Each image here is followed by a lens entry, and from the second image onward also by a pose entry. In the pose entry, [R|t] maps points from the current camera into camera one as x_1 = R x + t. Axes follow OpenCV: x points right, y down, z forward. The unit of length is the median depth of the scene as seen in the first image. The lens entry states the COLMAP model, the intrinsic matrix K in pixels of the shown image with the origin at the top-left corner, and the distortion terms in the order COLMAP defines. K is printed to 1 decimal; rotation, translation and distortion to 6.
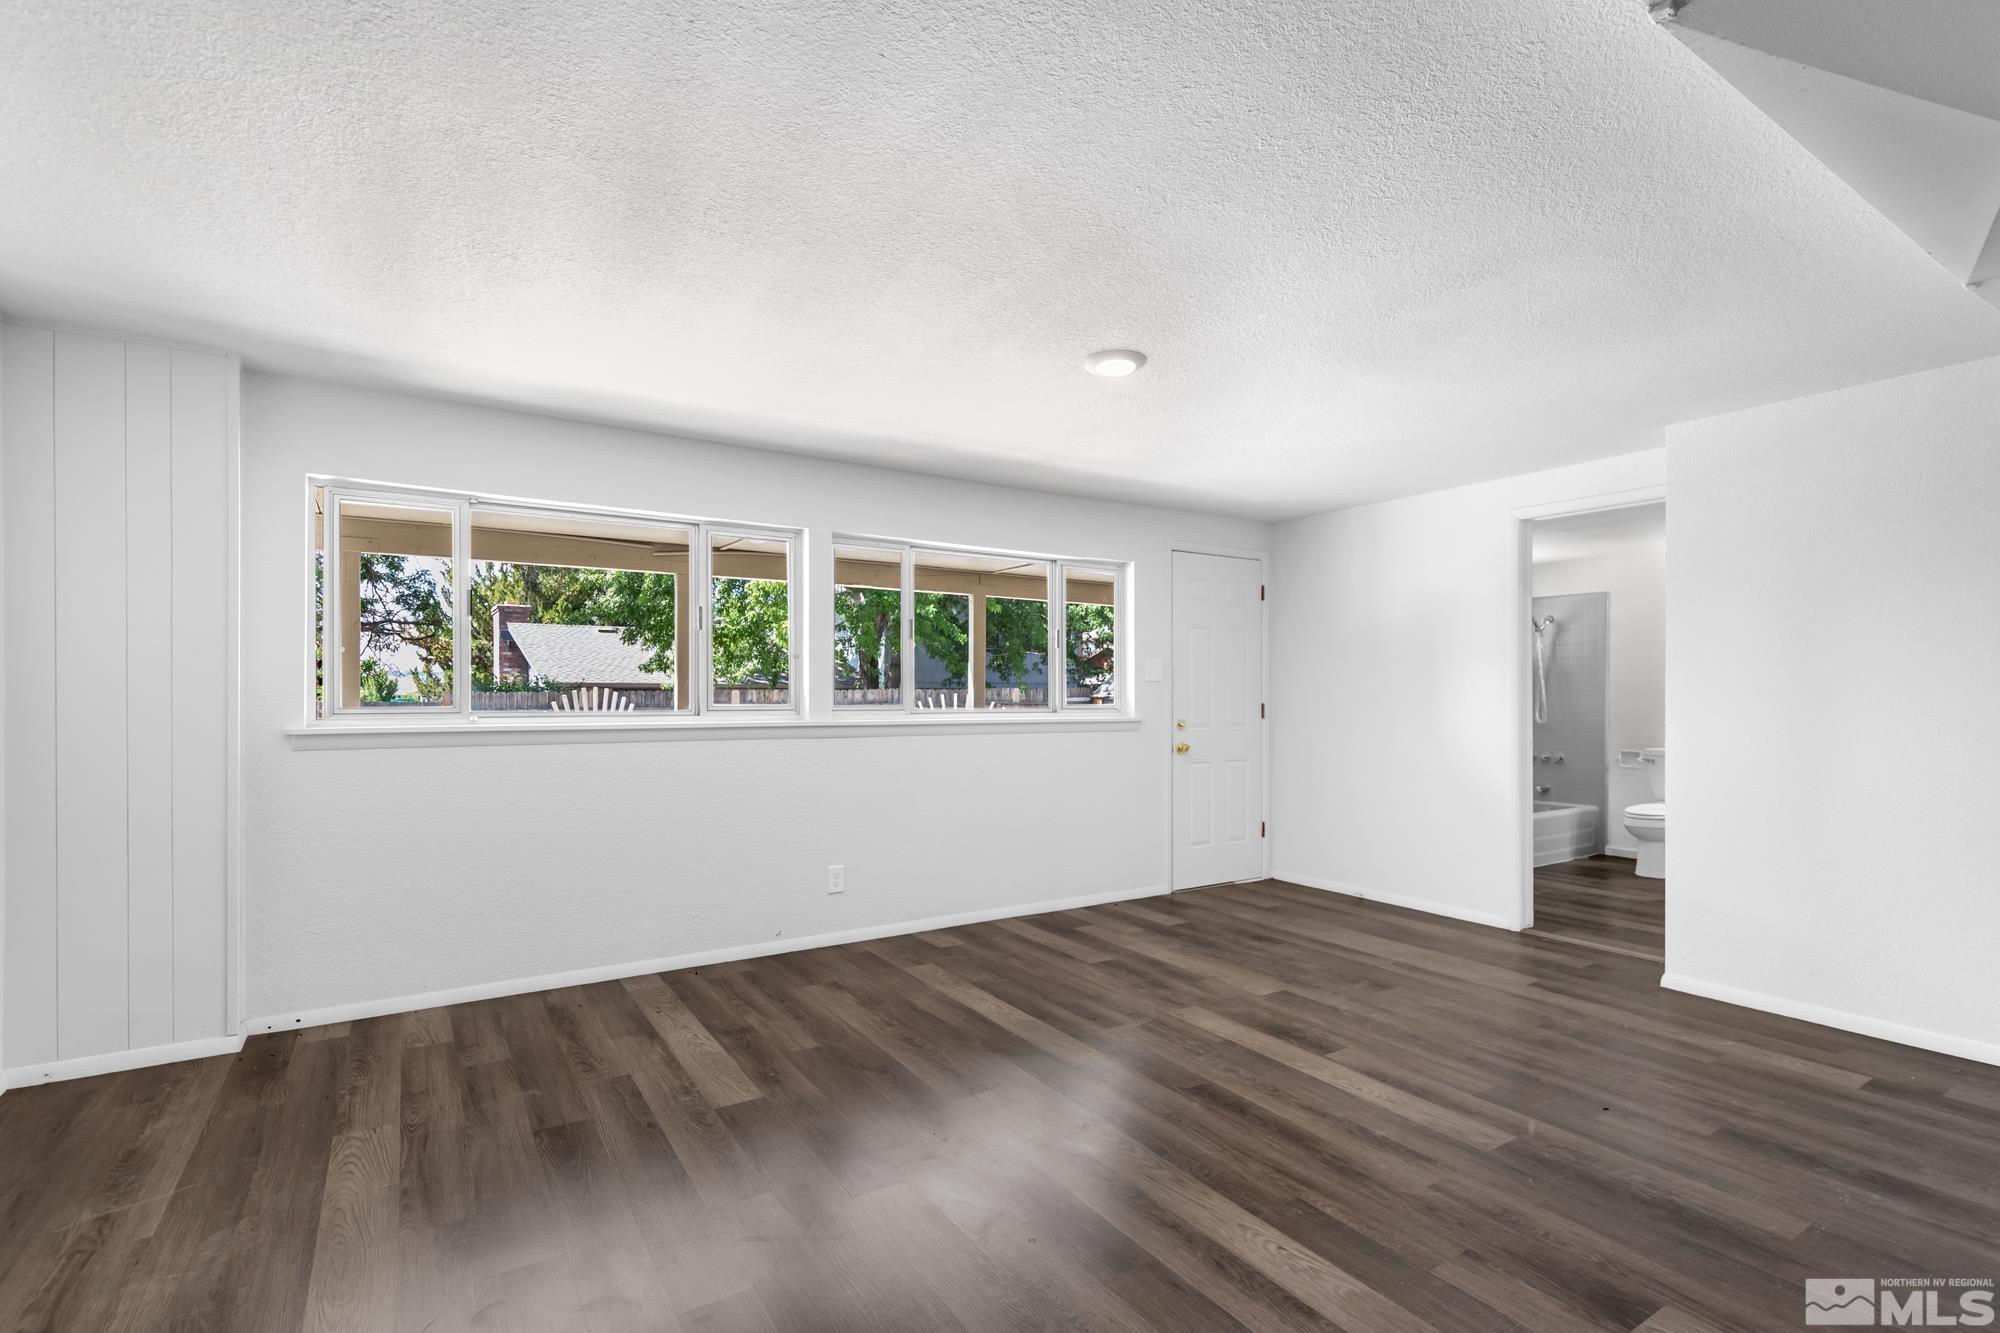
lens RADIAL K [[921.4, 0, 1018.5], [0, 921.4, 684.7], [0, 0, 1]] dist [0.002826, 0.000467]
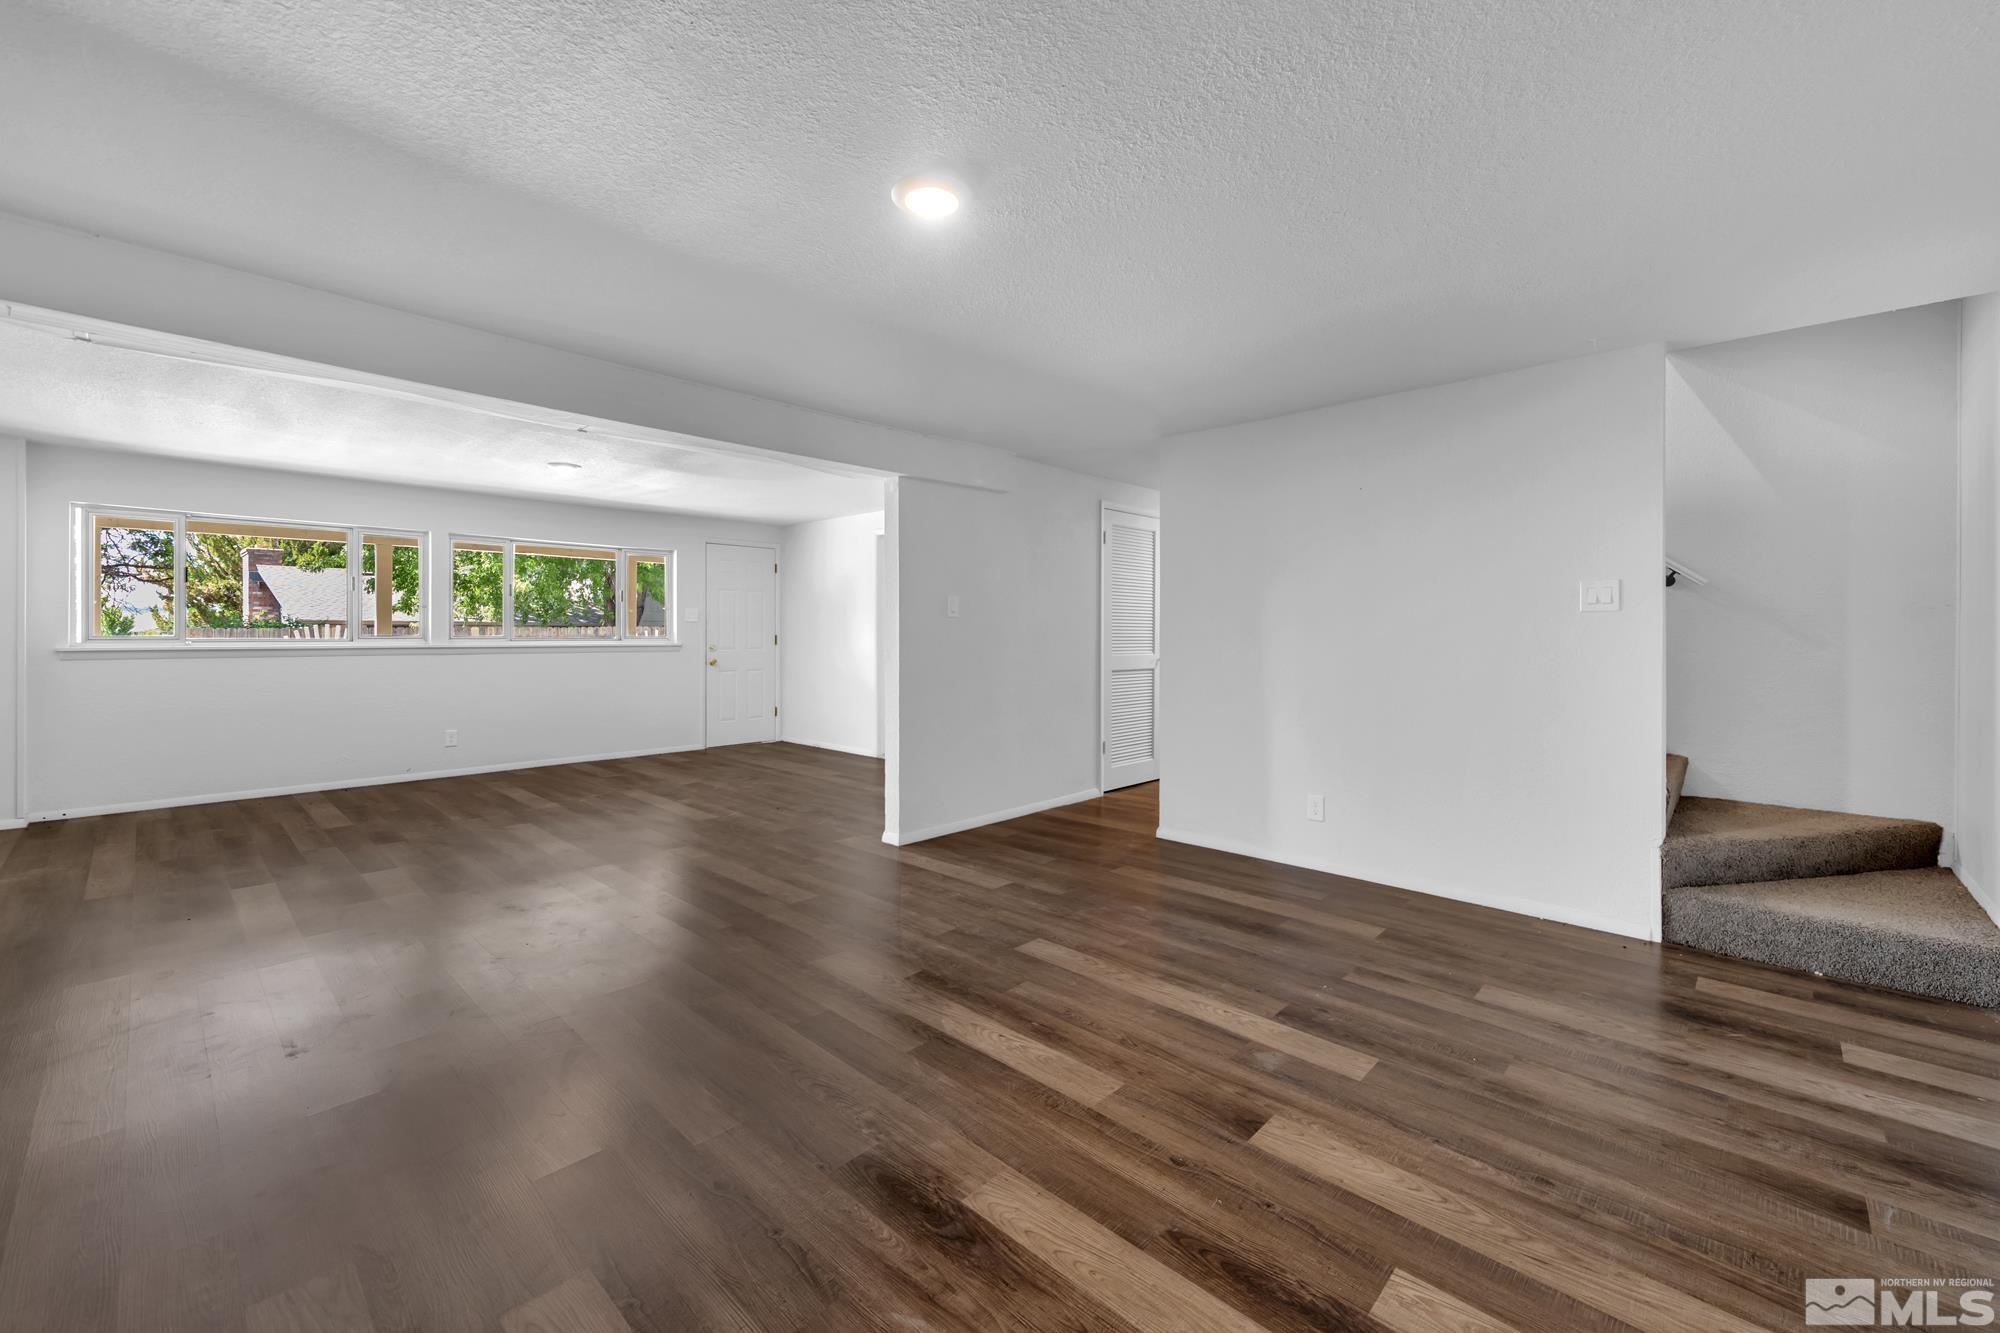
lens RADIAL K [[789.1, 0, 988.3], [0, 789.1, 623.1], [0, 0, 1]] dist [0.005600, -0.000426]
pose [[0.973627, 0.002468, 0.228134, 0.114153], [-0.002508, 0.999997, -0.000114, -0.000719], [-0.228134, -0.000461, 0.973630, -0.170111]]
